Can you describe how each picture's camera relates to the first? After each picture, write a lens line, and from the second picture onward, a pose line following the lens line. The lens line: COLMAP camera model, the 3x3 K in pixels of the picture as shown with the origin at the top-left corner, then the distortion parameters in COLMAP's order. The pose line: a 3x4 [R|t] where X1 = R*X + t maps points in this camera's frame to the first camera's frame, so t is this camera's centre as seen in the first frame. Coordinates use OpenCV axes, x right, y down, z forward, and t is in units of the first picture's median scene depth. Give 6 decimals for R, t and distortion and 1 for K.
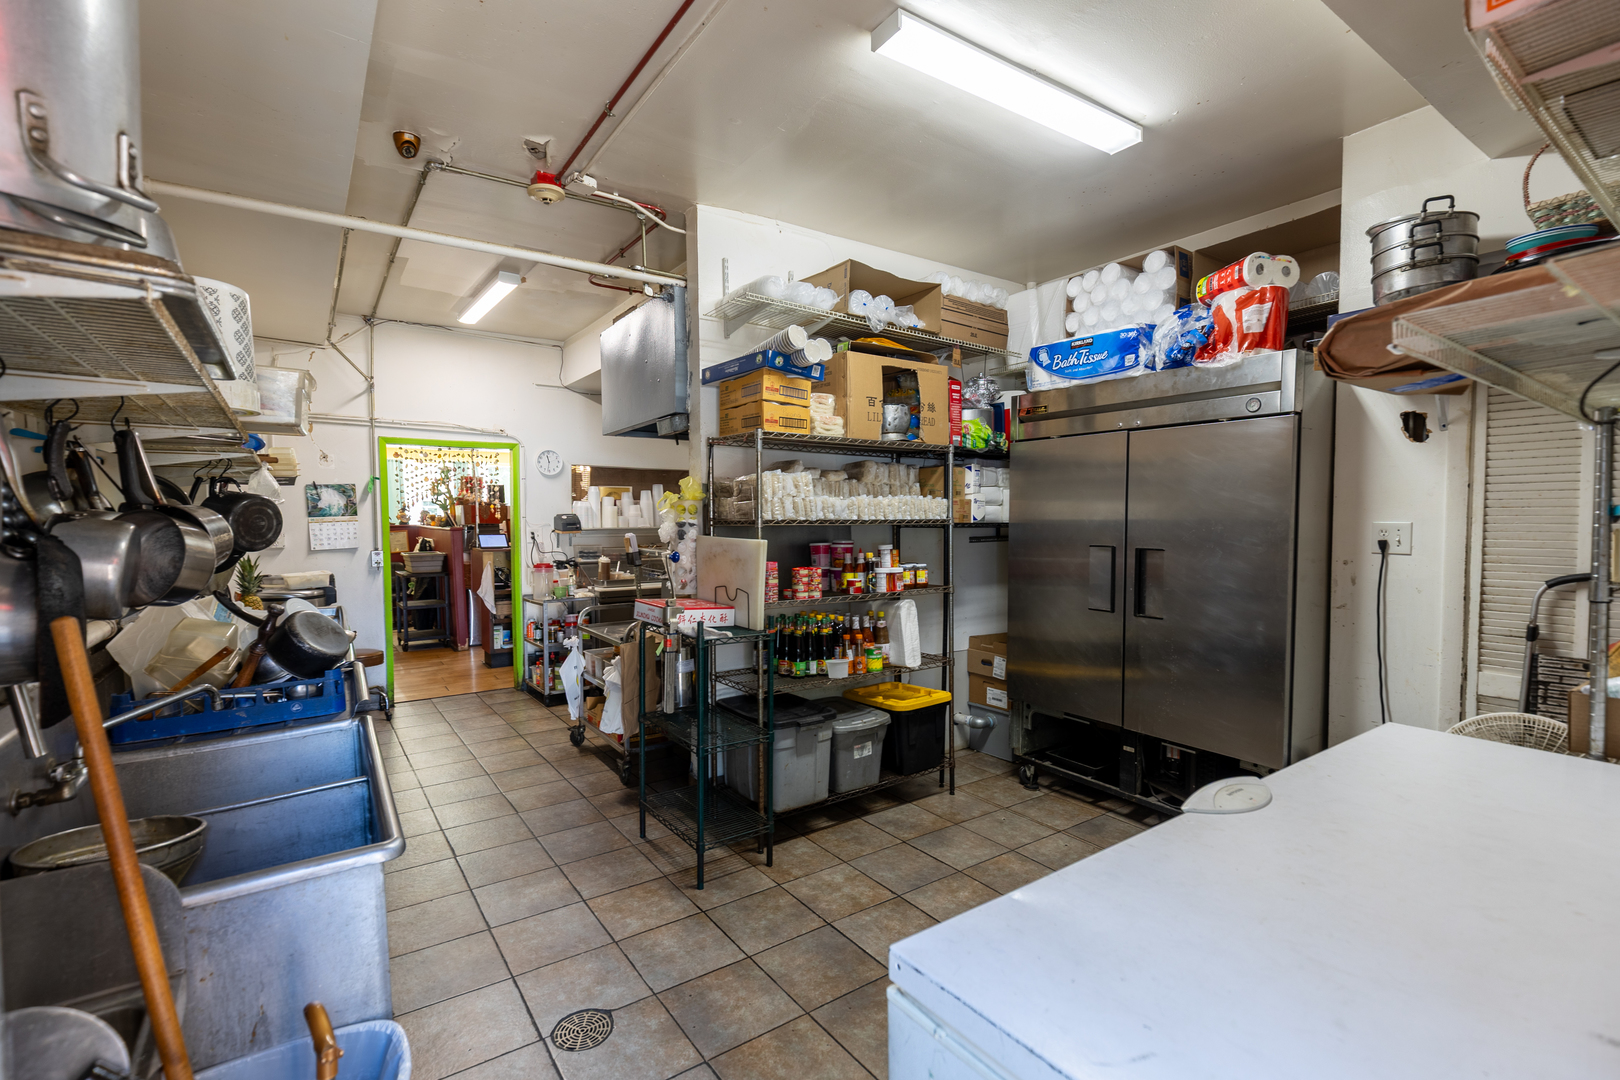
lens RADIAL K [[735.9, 0, 813.0], [0, 735.9, 547.8], [0, 0, 1]] dist [0.000173, 0.000030]
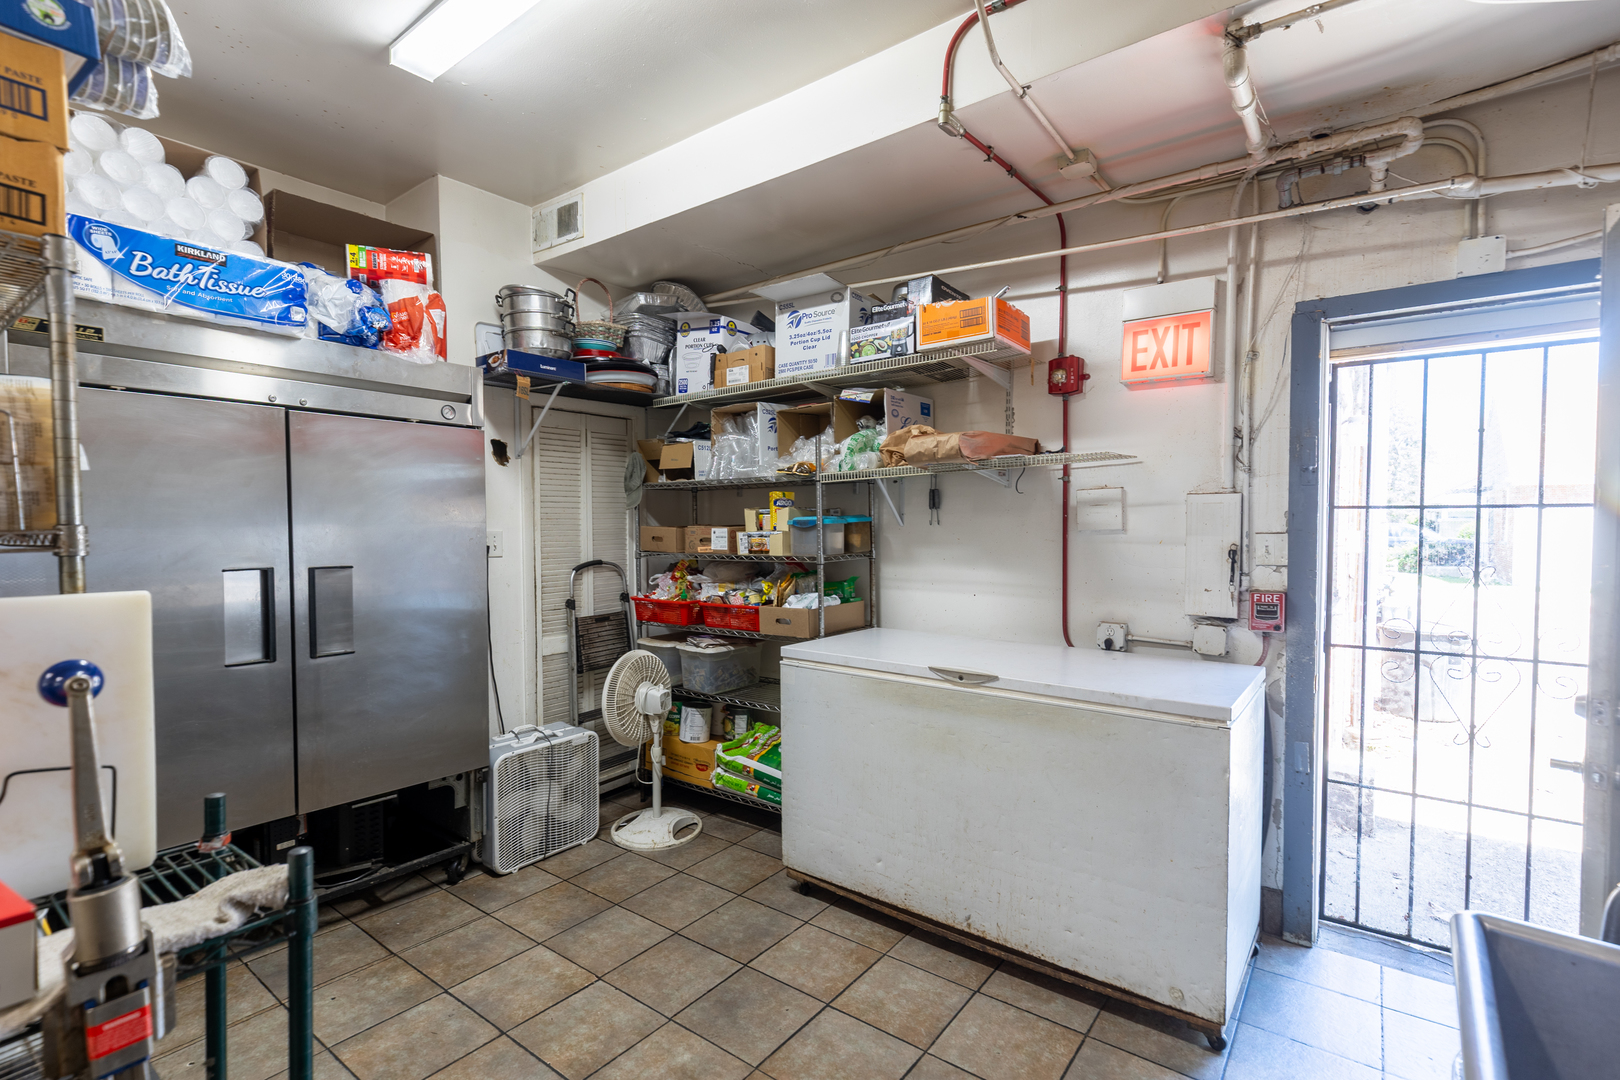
lens RADIAL K [[735.9, 0, 811.1], [0, 735.9, 535.1], [0, 0, 1]] dist [0.000173, 0.000030]
pose [[-0.305375, -0.011033, 0.952168, -0.431727], [0.041363, 0.998835, 0.024839, -0.029791], [-0.951333, 0.046969, -0.304563, 0.737879]]
